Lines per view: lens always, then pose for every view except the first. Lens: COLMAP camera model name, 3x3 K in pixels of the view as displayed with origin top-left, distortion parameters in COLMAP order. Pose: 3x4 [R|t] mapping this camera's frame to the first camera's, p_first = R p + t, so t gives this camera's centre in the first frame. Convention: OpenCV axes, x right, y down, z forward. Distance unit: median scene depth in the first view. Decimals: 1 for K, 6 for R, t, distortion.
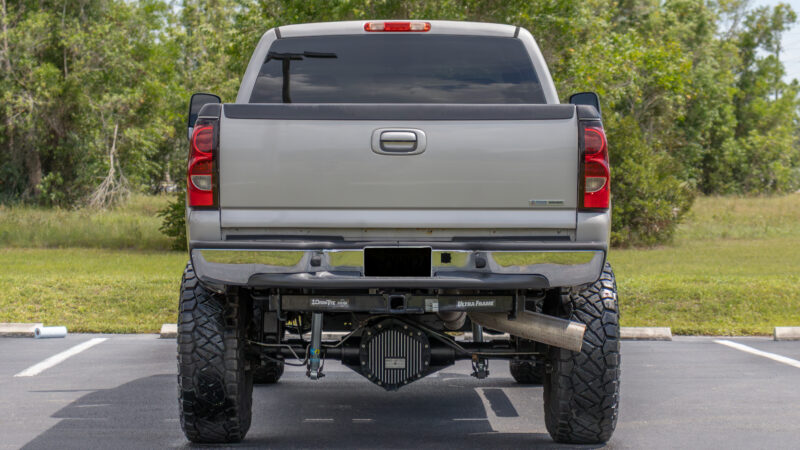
lens RADIAL K [[2257.3, 0, 400.0], [0, 2257.3, 225.0], [0, 0, 1]] dist [-0.014261, 0.080606]
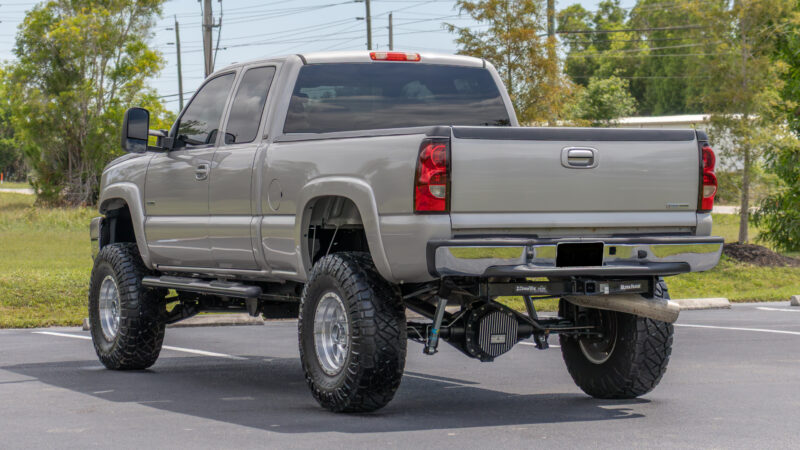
lens RADIAL K [[2257.3, 0, 400.0], [0, 2257.3, 225.0], [0, 0, 1]] dist [-0.014261, 0.080606]
pose [[0.893697, -0.011505, 0.448524, -0.645575], [0.010092, 0.999934, 0.005540, -0.007808], [-0.448558, -0.000425, 0.893753, -0.066630]]
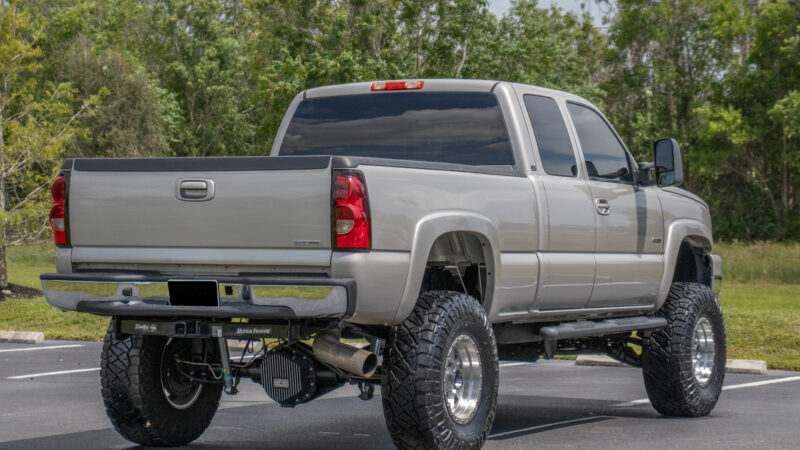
lens RADIAL K [[2136.7, 0, 400.0], [0, 2136.7, 225.0], [0, 0, 1]] dist [0.076904, 0.589771]
pose [[0.885676, 0.001030, -0.464303, 0.602522], [-0.009334, 0.999835, -0.015587, -0.002644], [0.464210, 0.018139, 0.885539, 0.074439]]
